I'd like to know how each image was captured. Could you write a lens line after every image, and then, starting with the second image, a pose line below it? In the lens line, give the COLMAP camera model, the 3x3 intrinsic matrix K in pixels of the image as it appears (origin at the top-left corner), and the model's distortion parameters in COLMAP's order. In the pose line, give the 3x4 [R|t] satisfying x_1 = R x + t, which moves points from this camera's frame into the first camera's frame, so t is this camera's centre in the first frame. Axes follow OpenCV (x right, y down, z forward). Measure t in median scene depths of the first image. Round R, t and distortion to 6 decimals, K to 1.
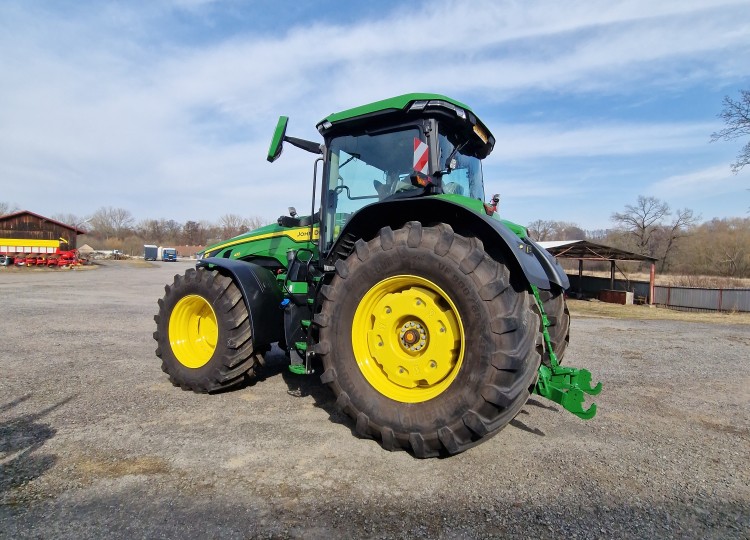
lens RADIAL K [[653.7, 0, 375.0], [0, 653.7, 270.0], [0, 0, 1]] dist [0.084486, -0.087643]
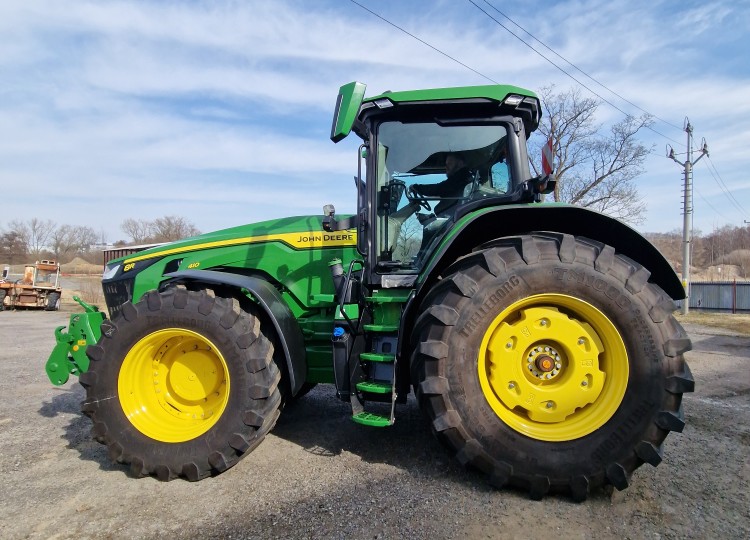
lens RADIAL K [[545.2, 0, 375.1], [0, 545.2, 277.9], [0, 0, 1]] dist [-0.005054, 0.007471]
pose [[0.744067, -0.019244, 0.667828, -0.441202], [0.015261, 0.999814, 0.011807, -0.015447], [-0.667931, 0.001406, 0.744222, 0.442657]]
